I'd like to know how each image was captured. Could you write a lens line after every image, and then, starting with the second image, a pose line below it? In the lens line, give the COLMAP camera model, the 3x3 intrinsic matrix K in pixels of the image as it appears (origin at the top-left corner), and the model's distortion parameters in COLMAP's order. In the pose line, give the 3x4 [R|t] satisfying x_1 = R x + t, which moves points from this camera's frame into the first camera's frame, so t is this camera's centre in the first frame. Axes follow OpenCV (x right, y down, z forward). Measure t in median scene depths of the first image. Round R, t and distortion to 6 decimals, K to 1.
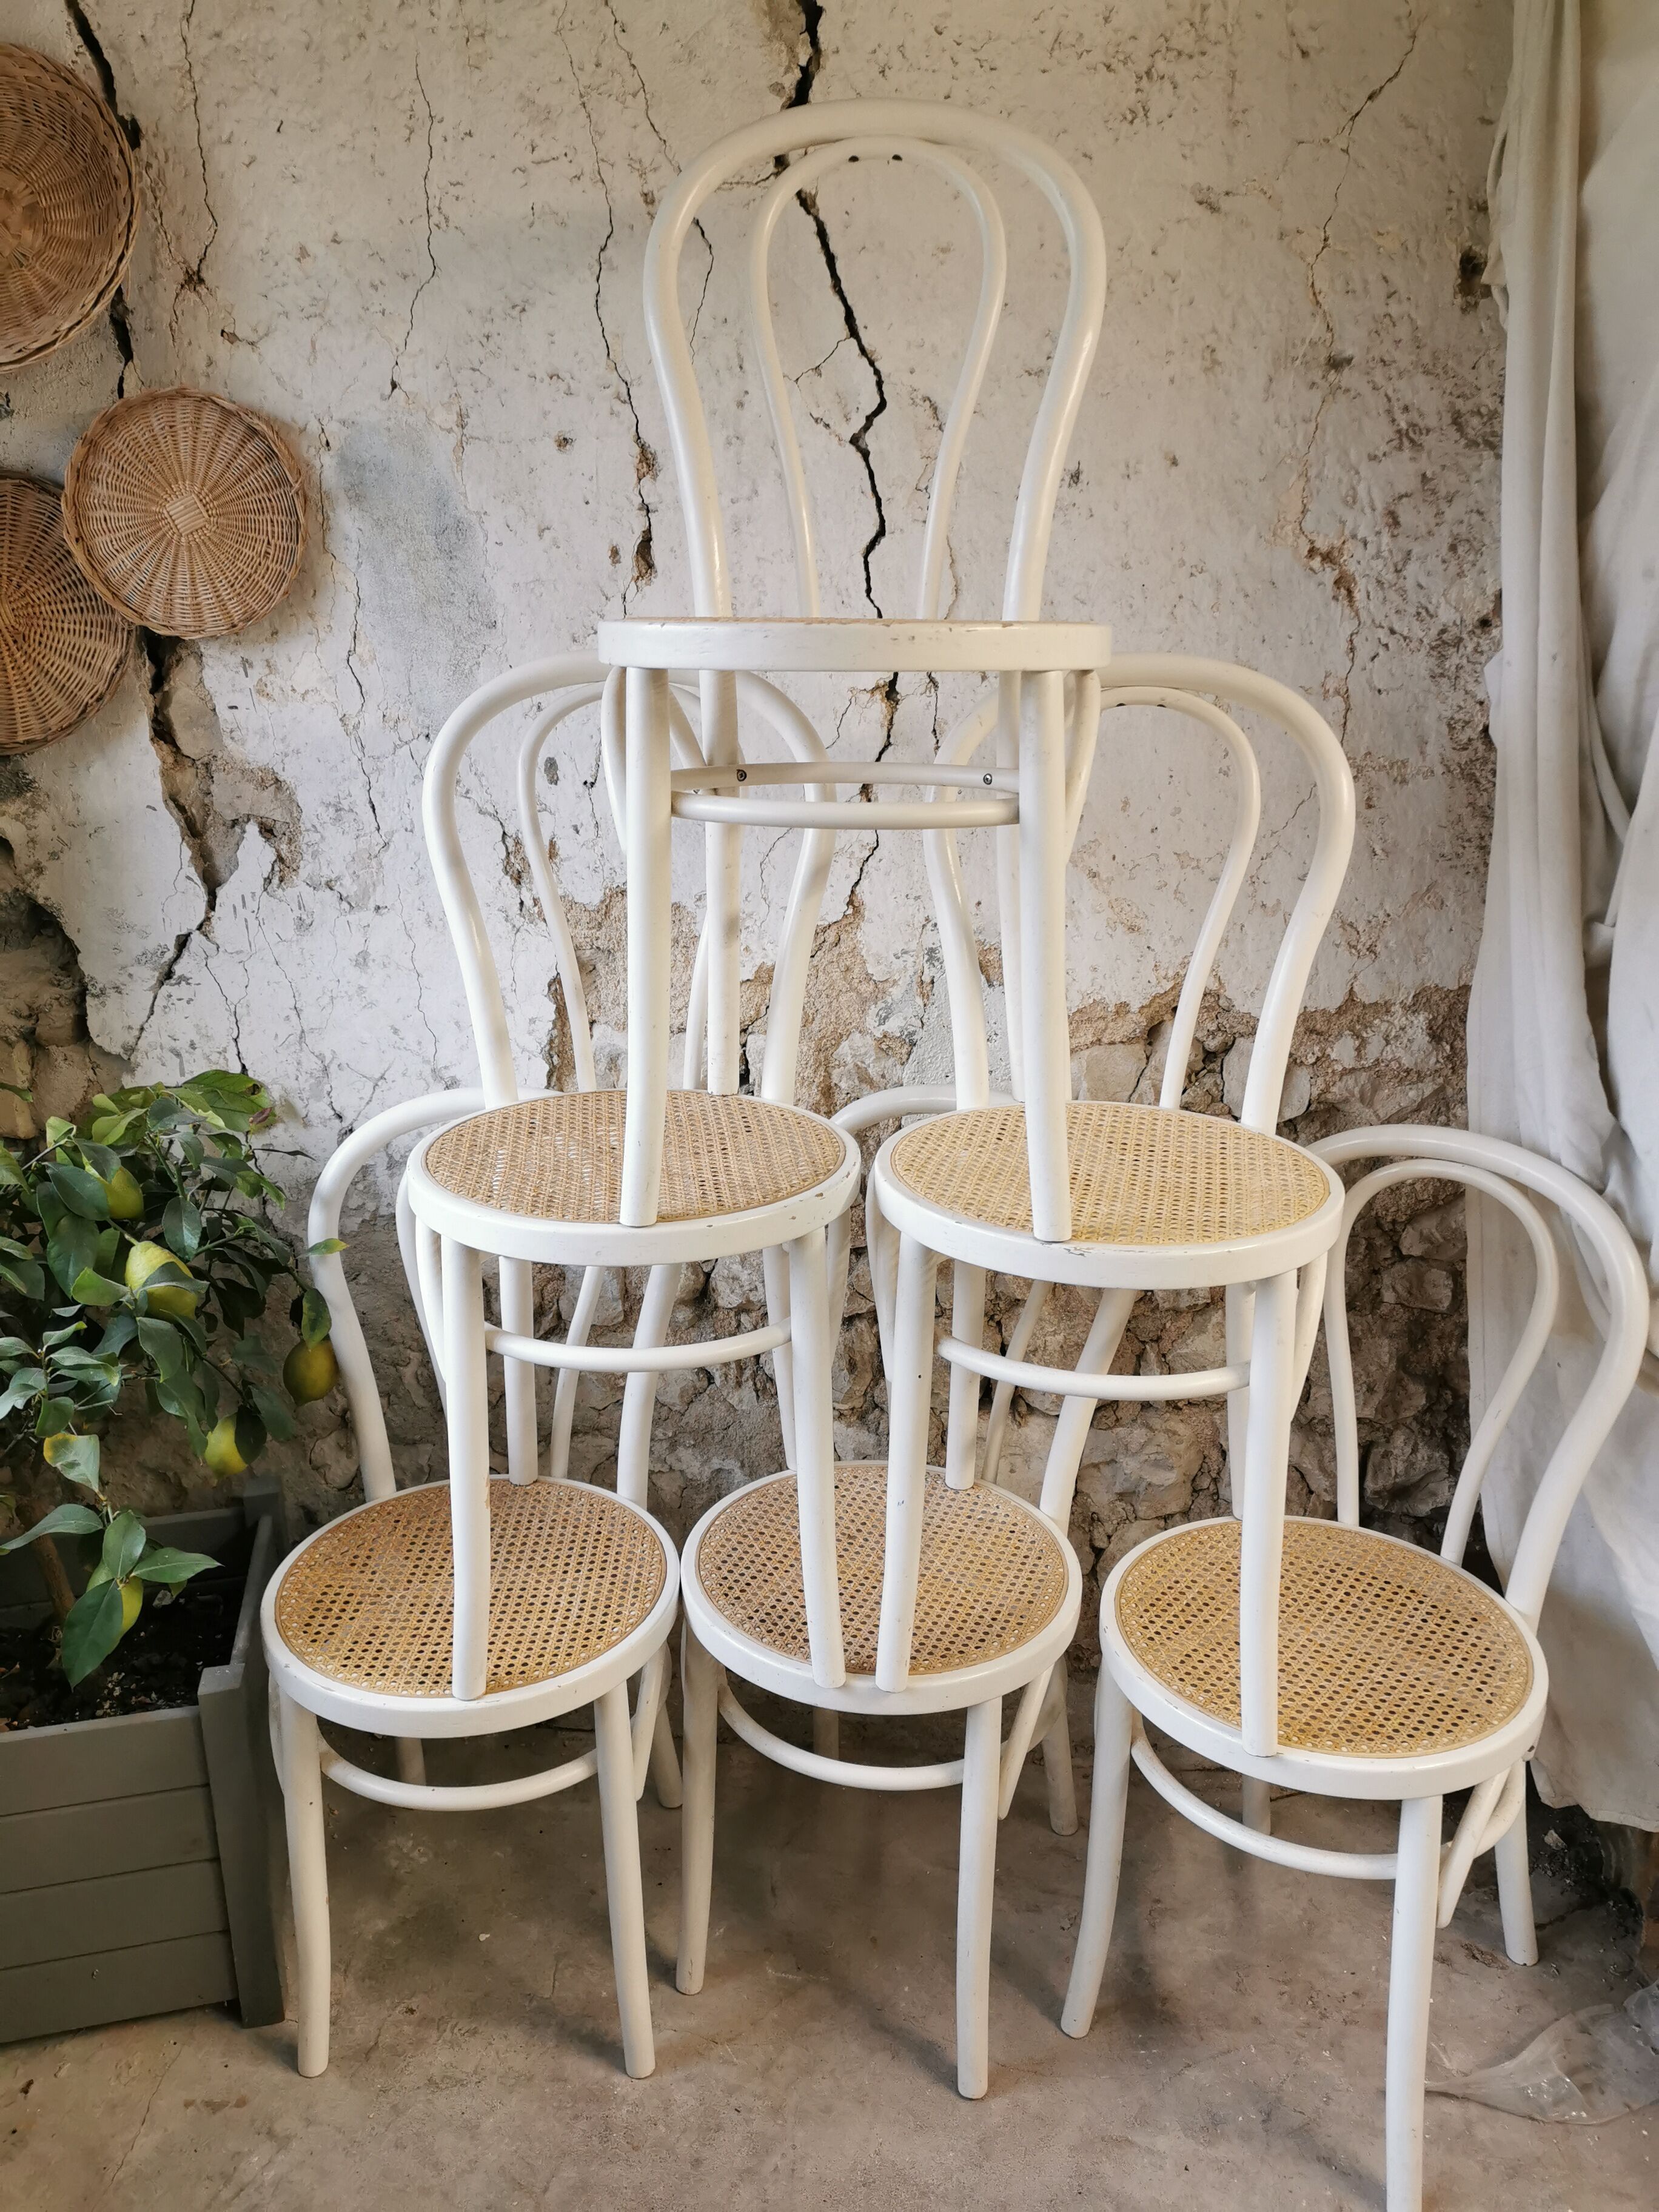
lens RADIAL K [[1710.4, 0, 829.5], [0, 1710.4, 1106.0], [0, 0, 1]] dist [0.064273, -0.048169]
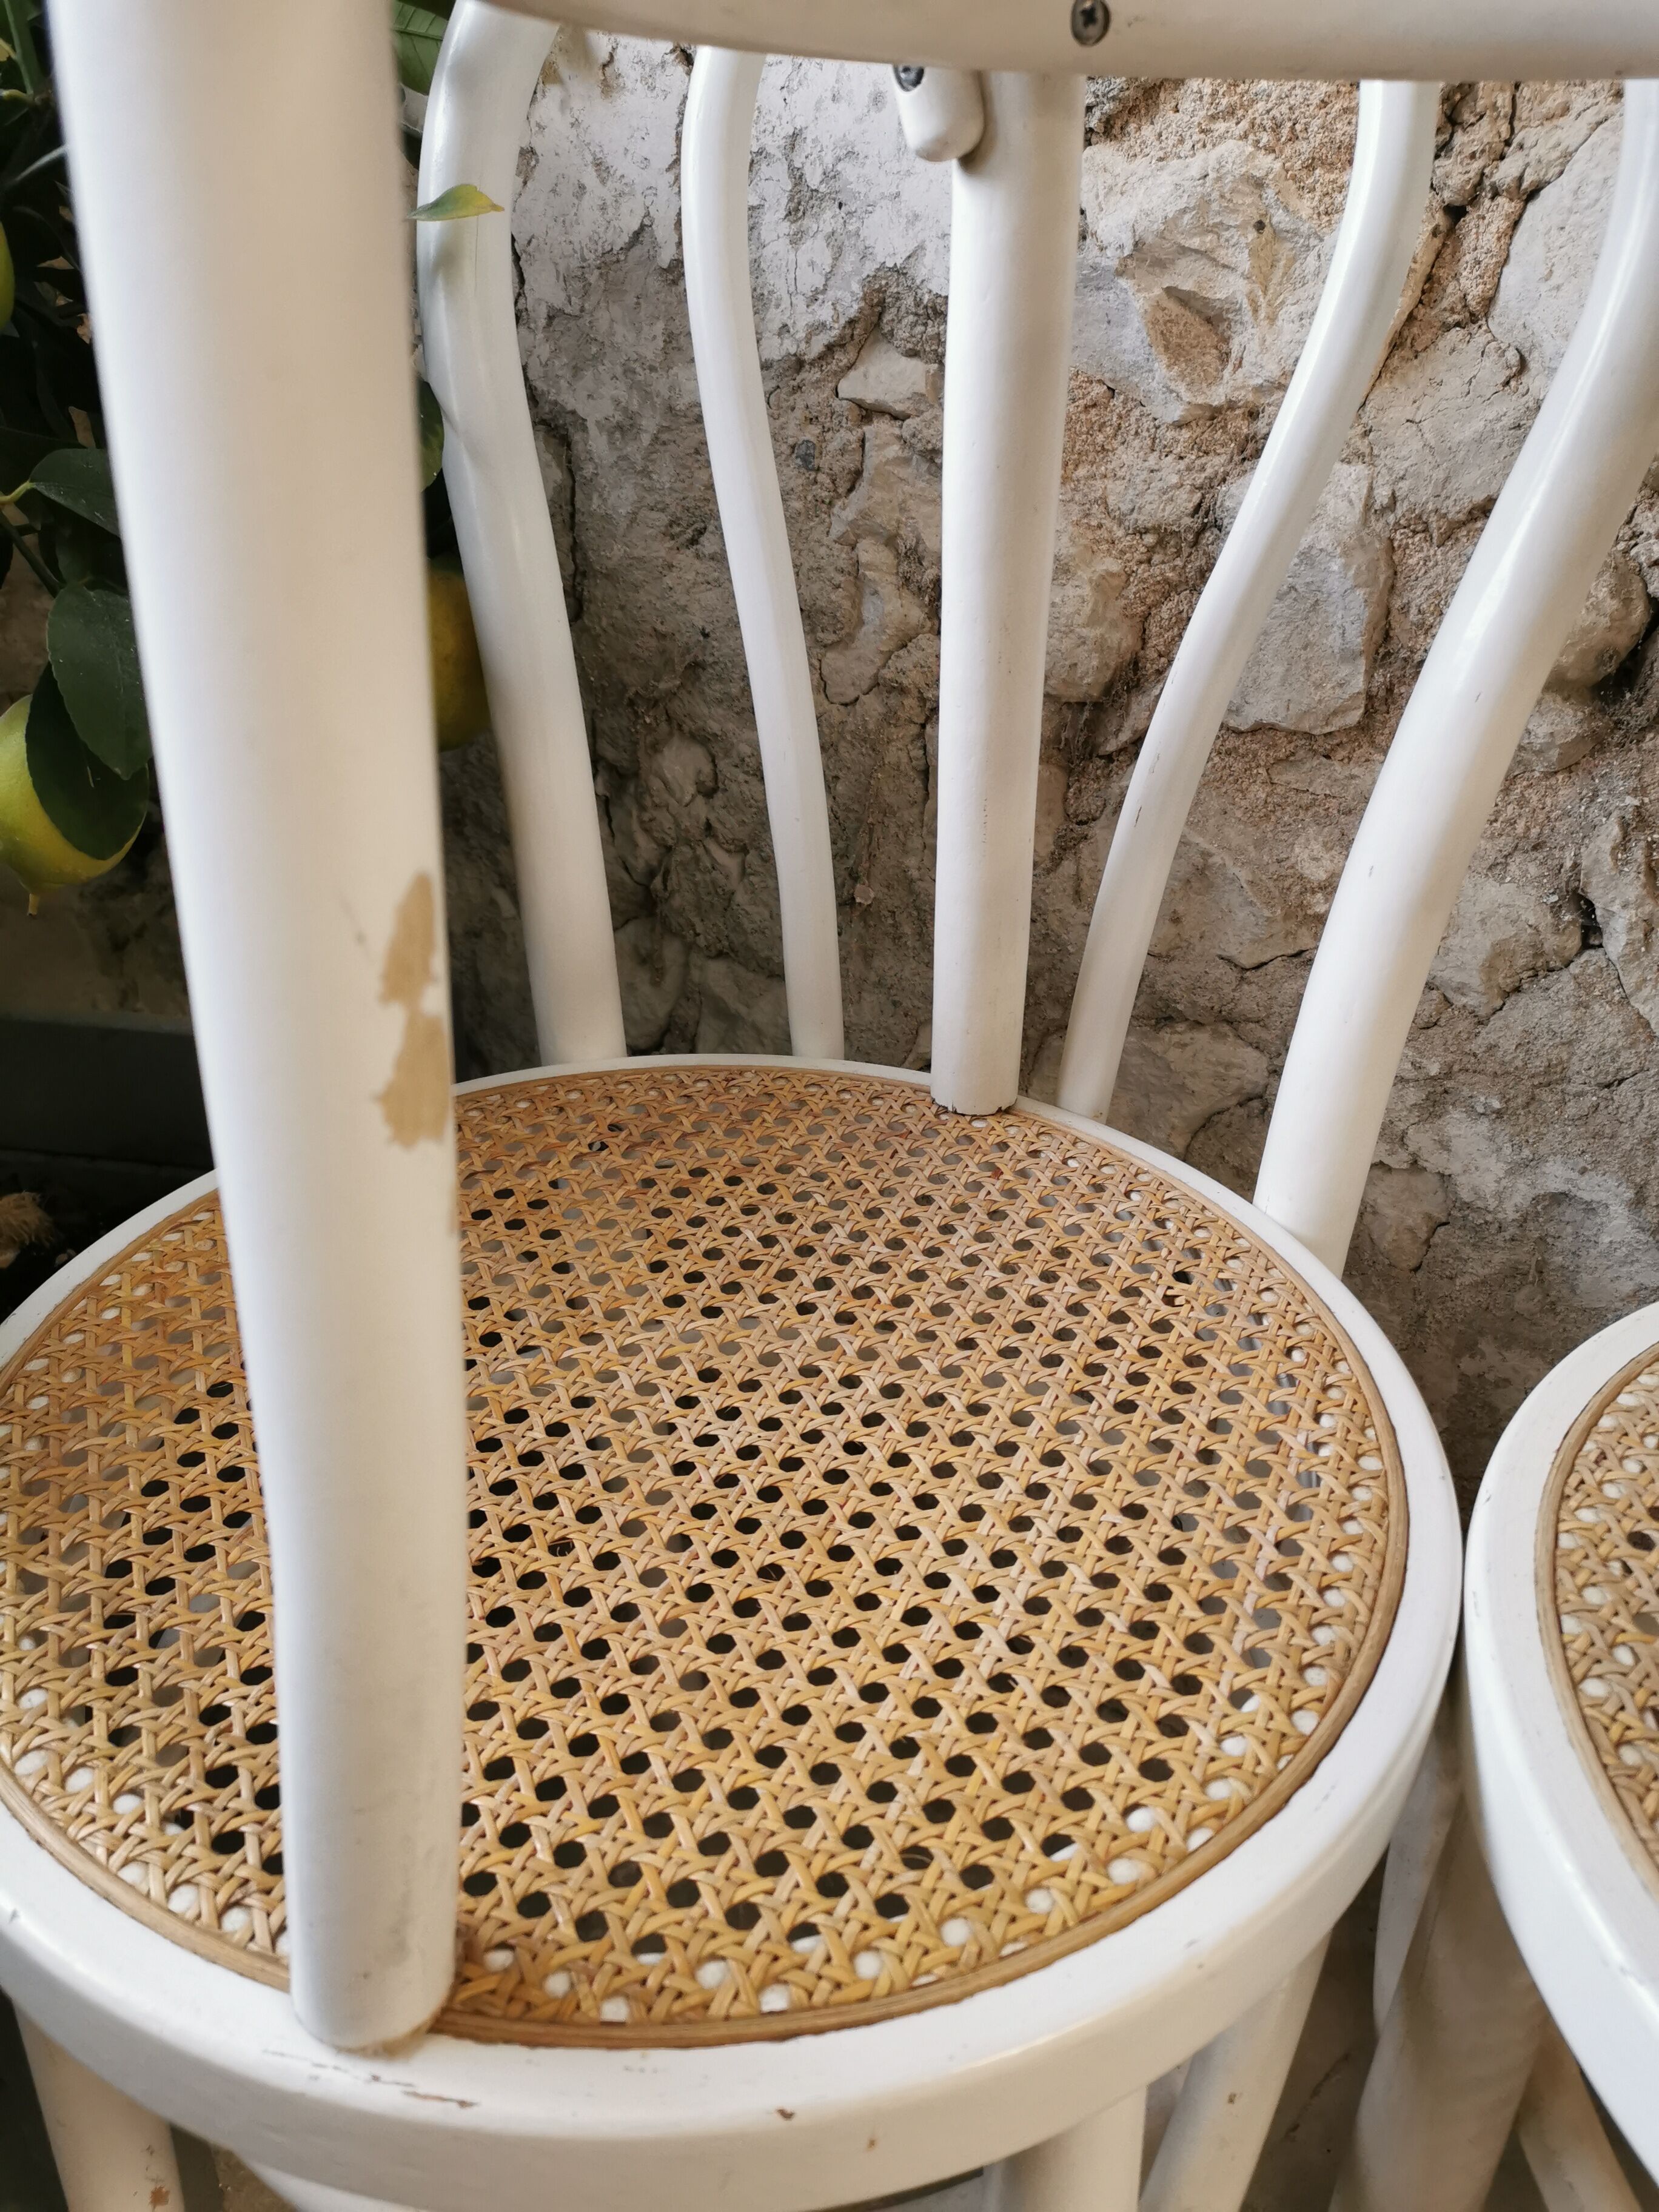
lens RADIAL K [[1710.4, 0, 829.5], [0, 1710.4, 1106.0], [0, 0, 1]] dist [0.064273, -0.048169]
pose [[0.913605, 0.198512, -0.354849, -0.087070], [-0.126666, 0.968244, 0.215543, 0.152064], [0.386369, -0.151974, 0.909738, 0.692686]]
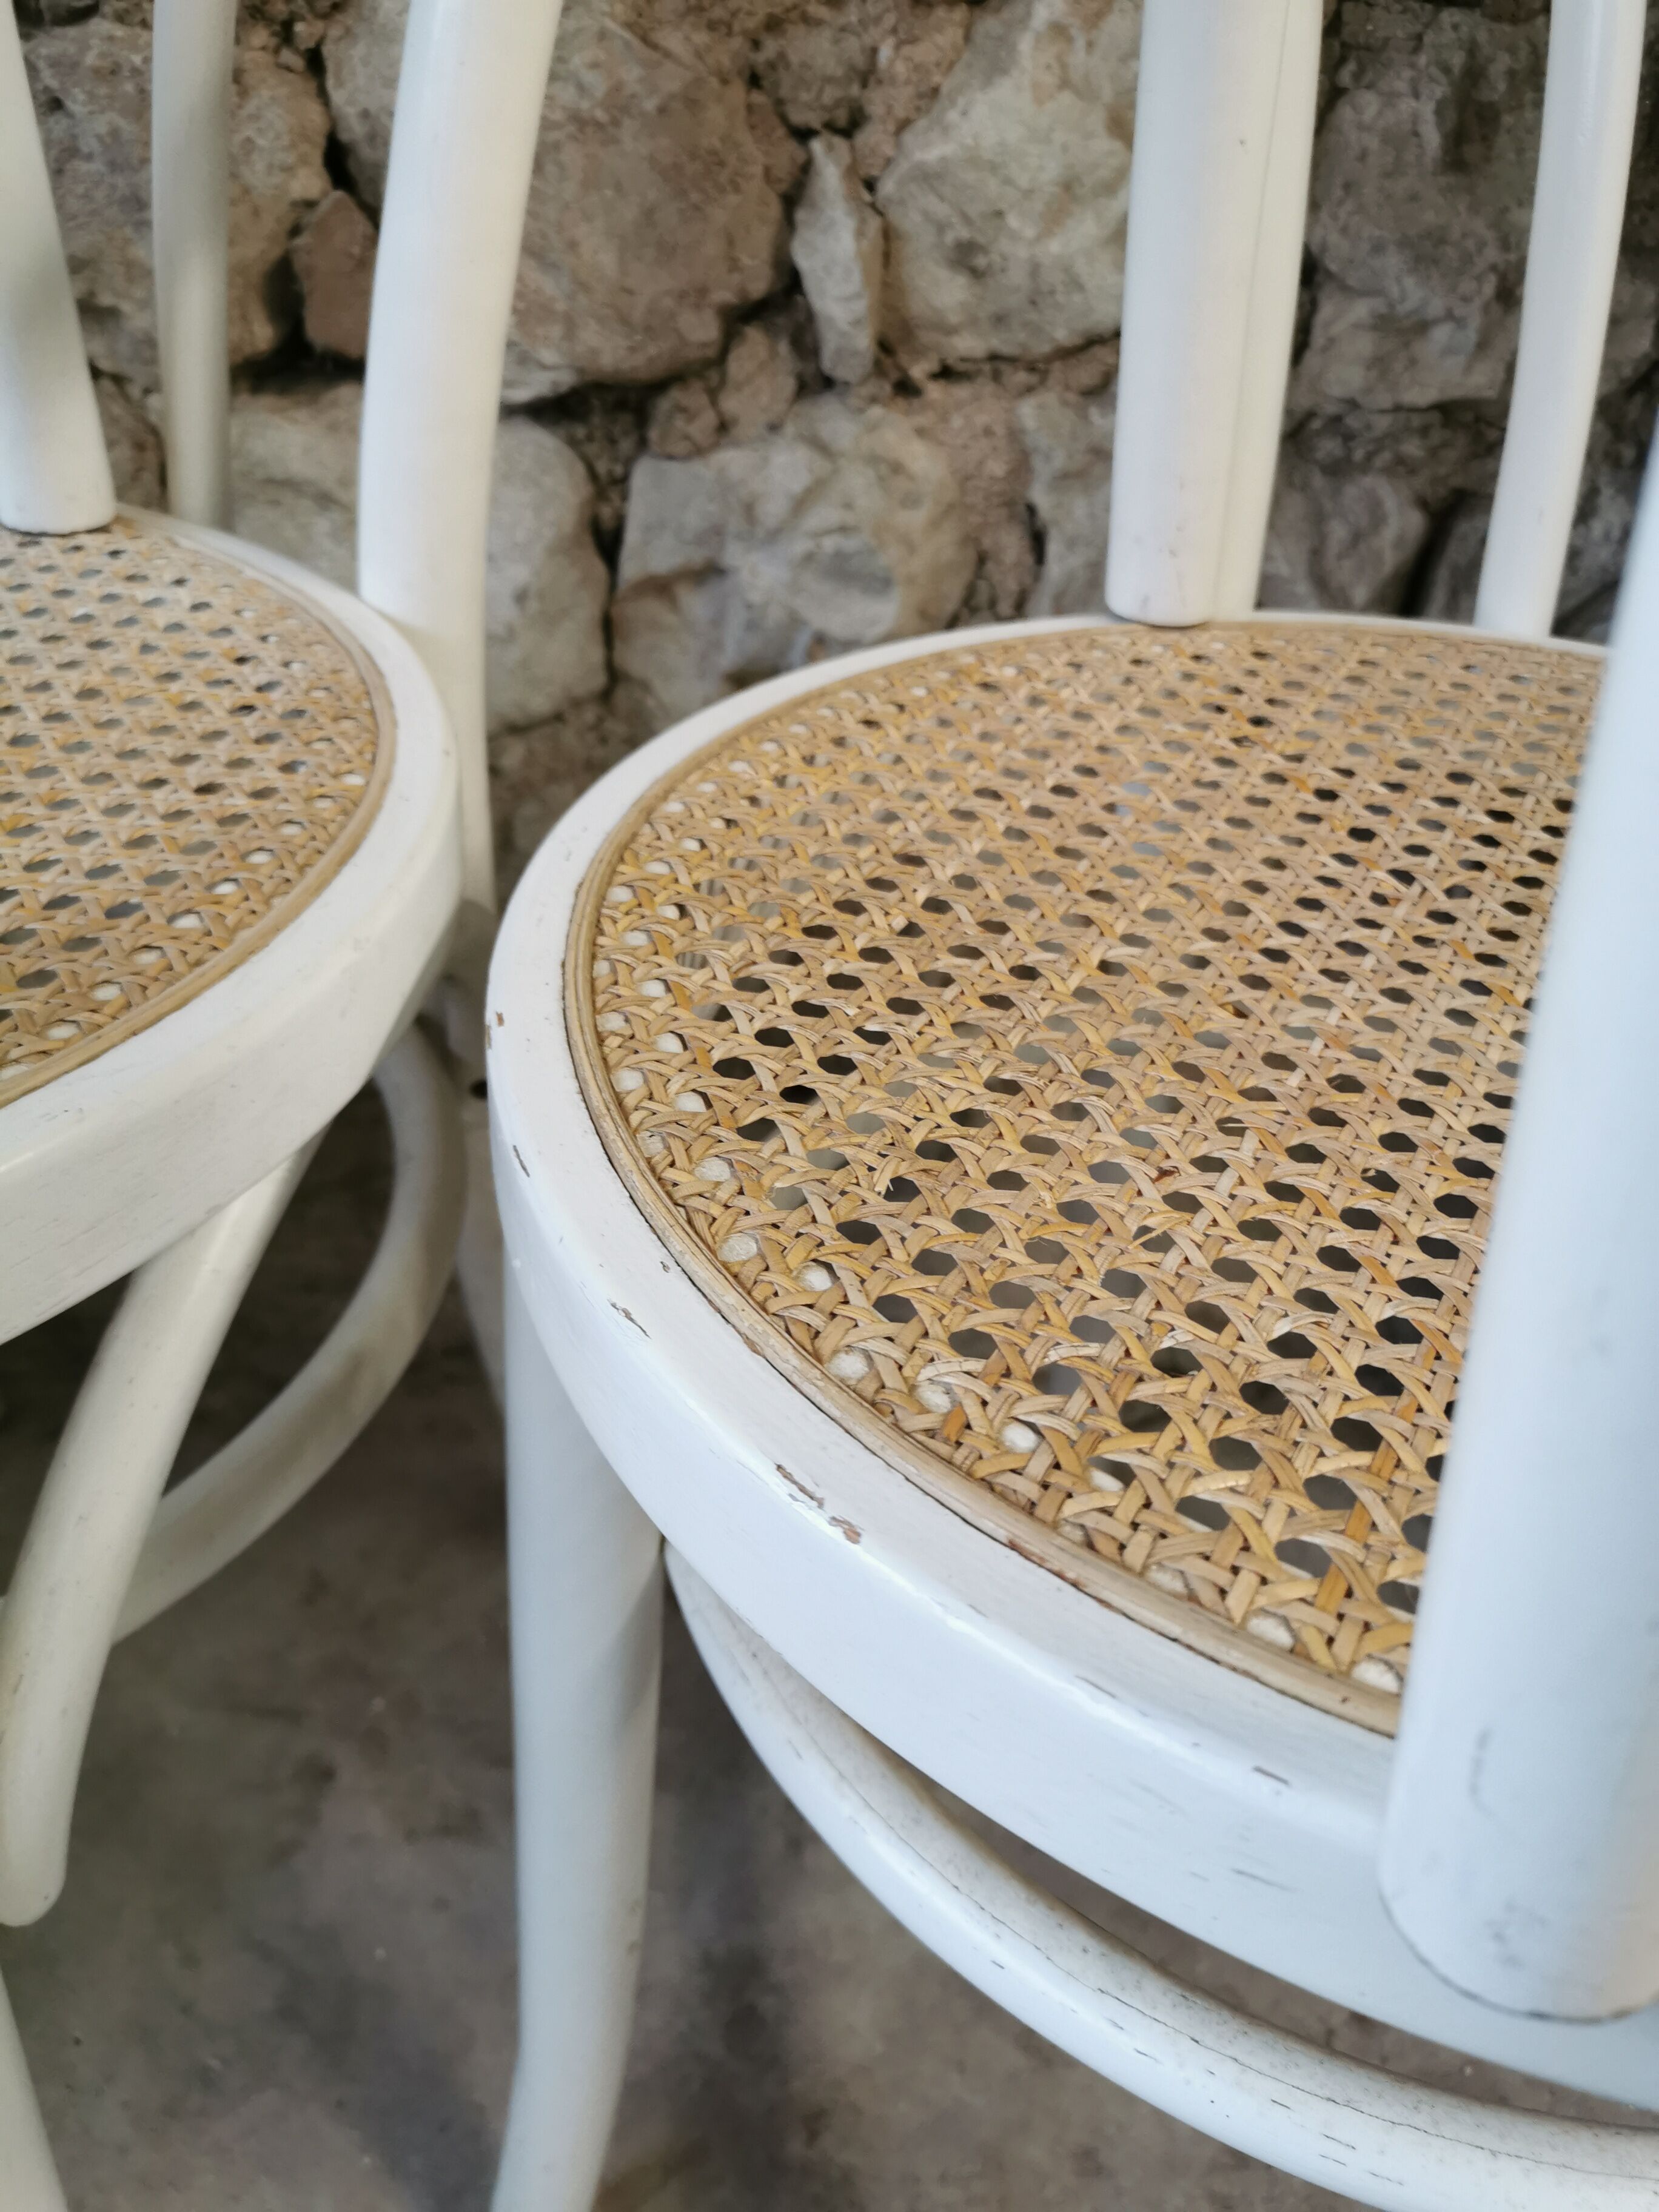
lens RADIAL K [[1755.9, 0, 824.5], [0, 1755.9, 1104.0], [0, 0, 1]] dist [0.024384, -0.010998]
pose [[0.988078, -0.037184, 0.149399, 0.145059], [-0.010313, 0.952229, 0.305209, 0.221267], [-0.153611, -0.303111, 0.940493, 0.711178]]
